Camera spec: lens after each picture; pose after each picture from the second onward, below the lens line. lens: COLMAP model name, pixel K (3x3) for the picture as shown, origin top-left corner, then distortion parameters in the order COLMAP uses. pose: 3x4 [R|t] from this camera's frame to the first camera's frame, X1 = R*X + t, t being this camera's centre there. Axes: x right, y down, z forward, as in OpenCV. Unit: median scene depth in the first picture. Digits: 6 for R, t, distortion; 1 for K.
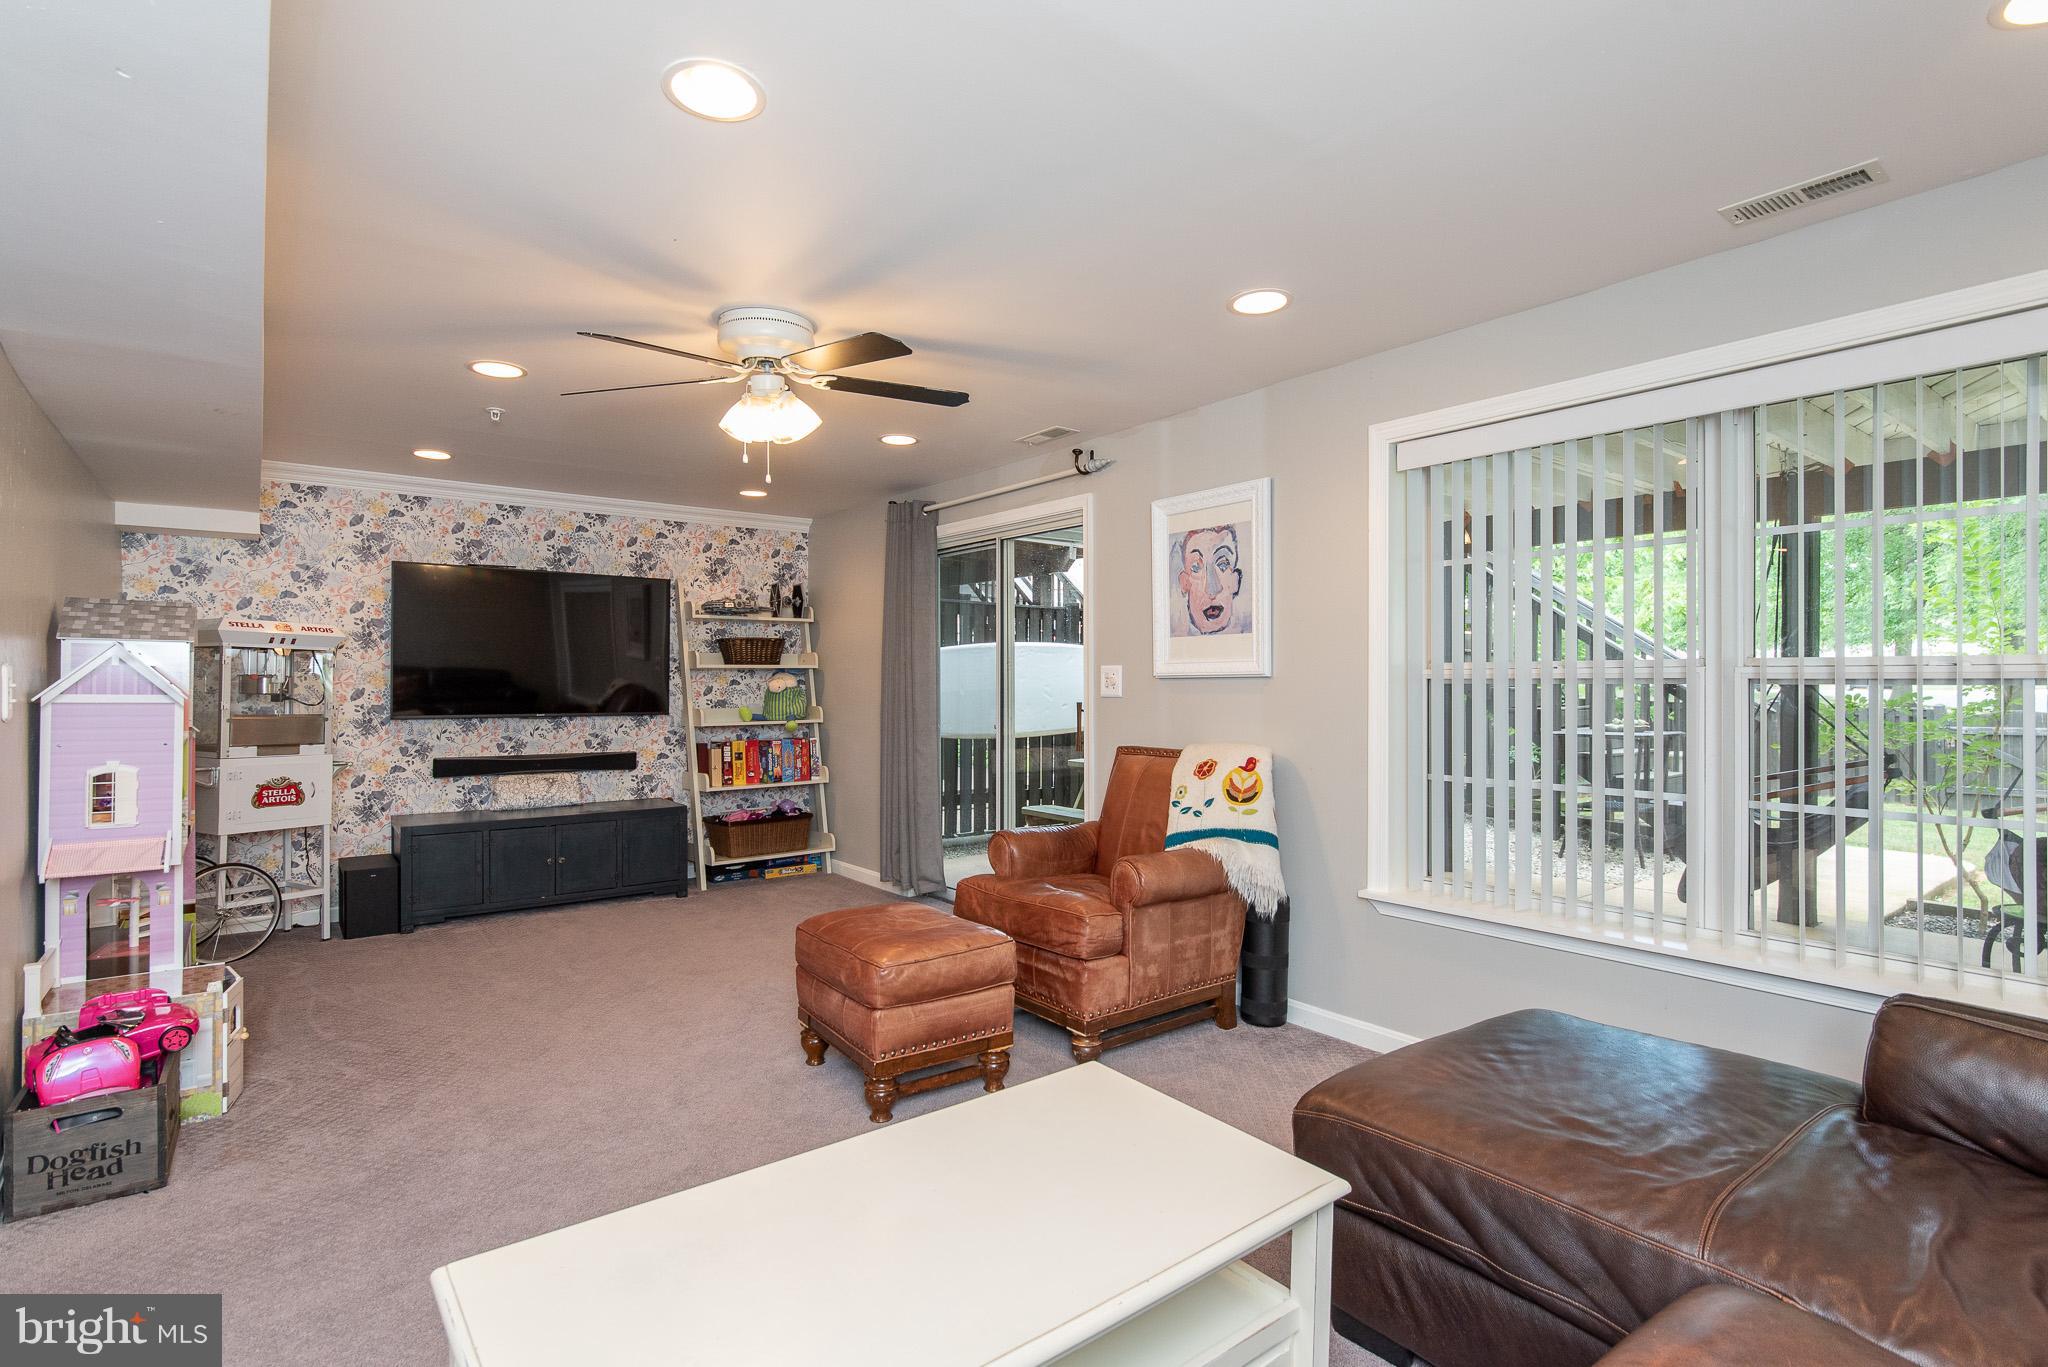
lens RADIAL K [[976.3, 0, 1028.6], [0, 976.3, 683.0], [0, 0, 1]] dist [-0.001965, -0.001470]
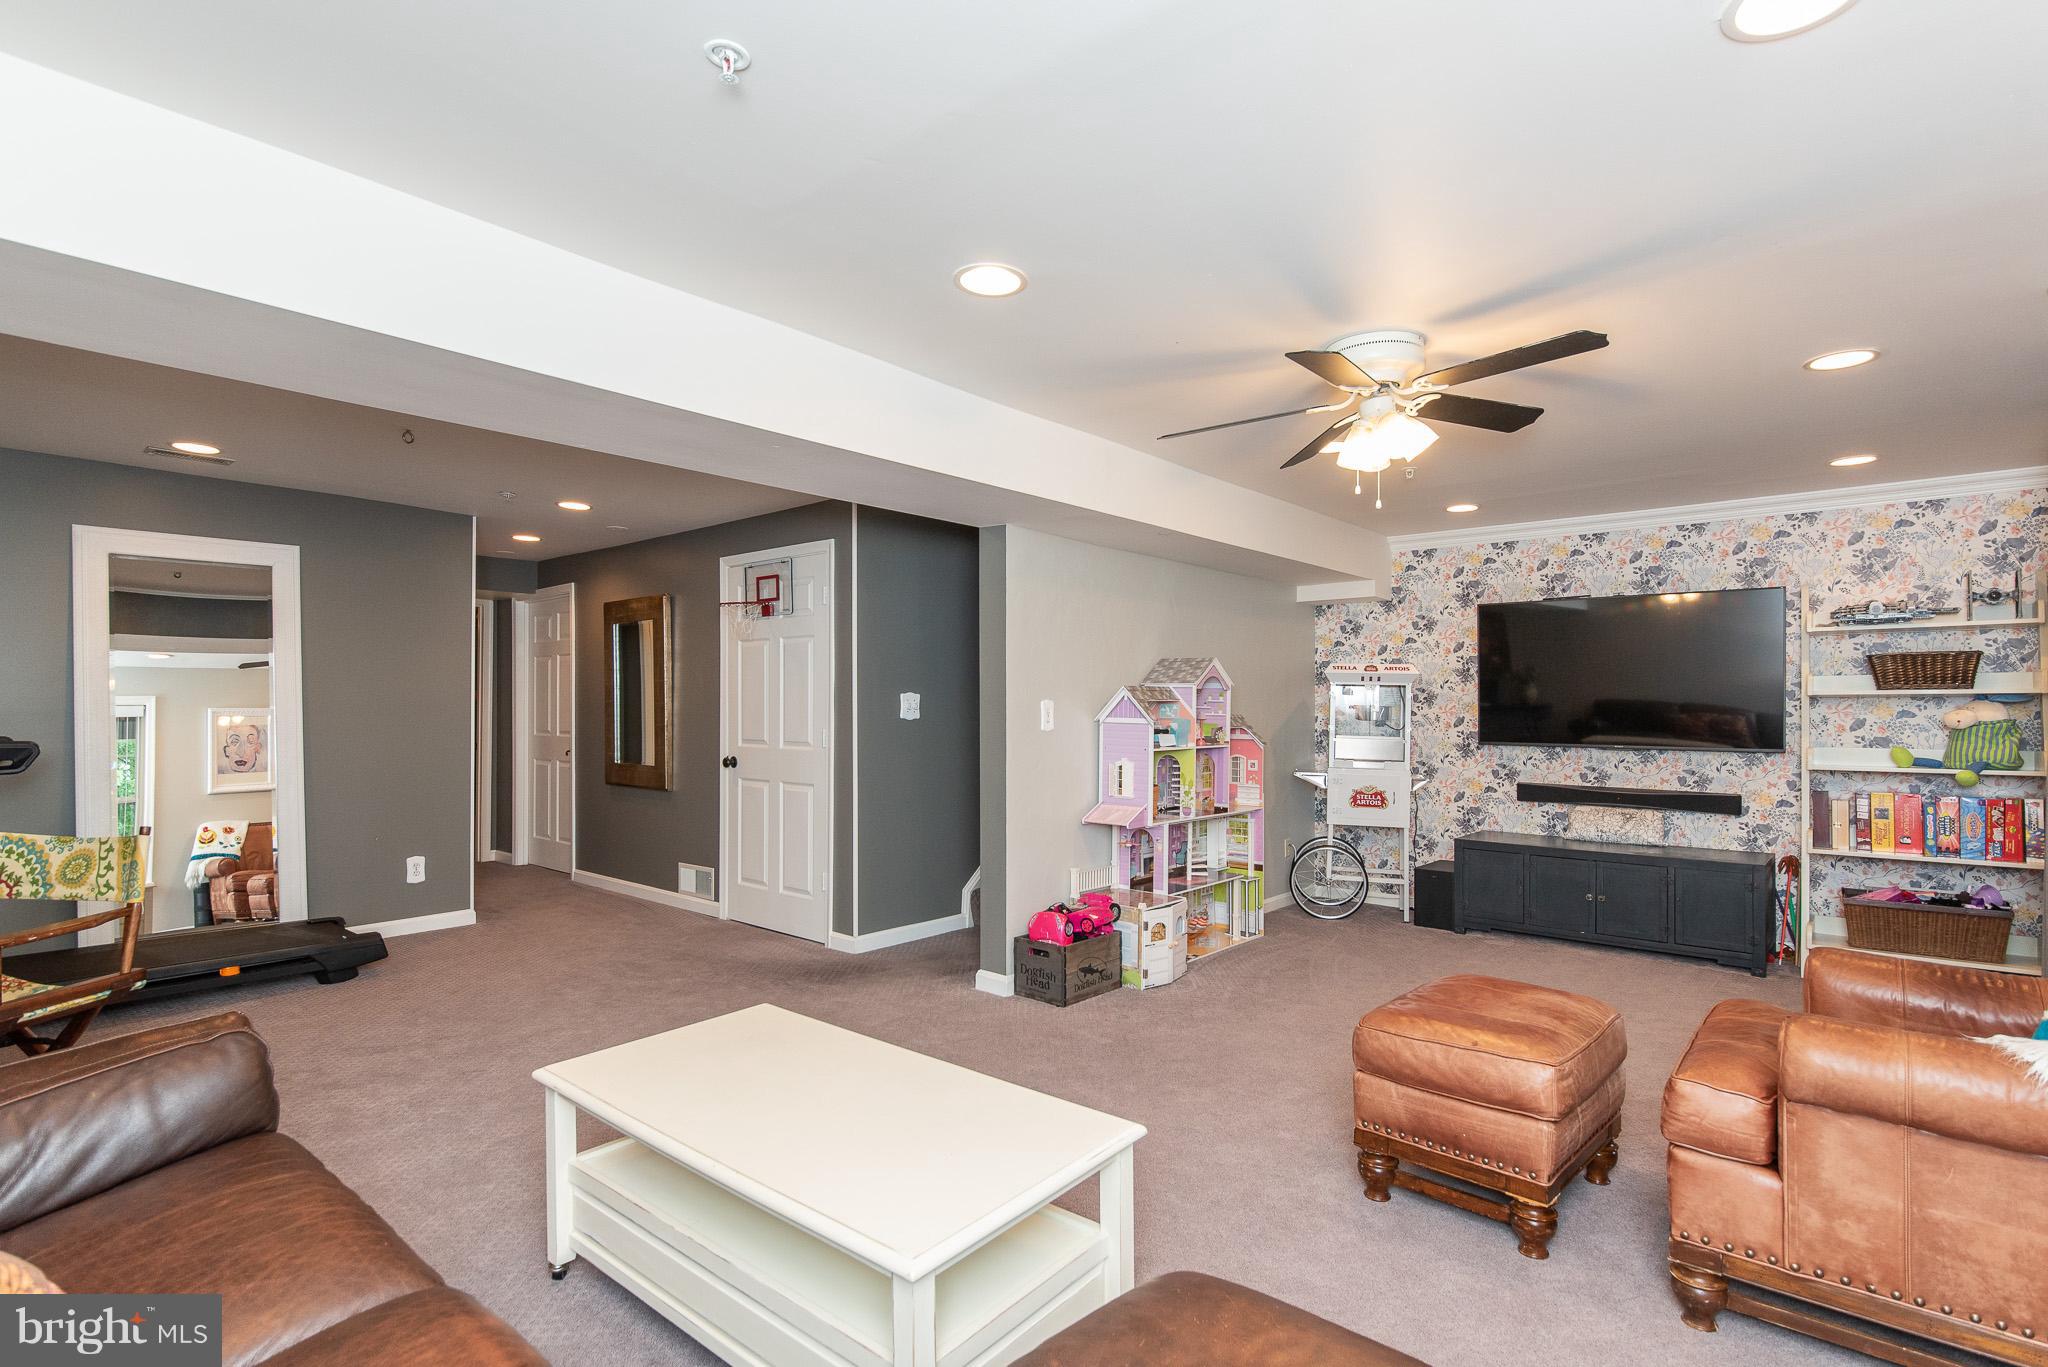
lens RADIAL K [[976.3, 0, 1033.5], [0, 976.3, 695.3], [0, 0, 1]] dist [-0.001965, -0.001470]
pose [[0.222560, -0.012611, -0.974838, 0.309530], [-0.005317, 0.999886, -0.014149, -0.000802], [0.974905, 0.008332, 0.222467, 0.228295]]
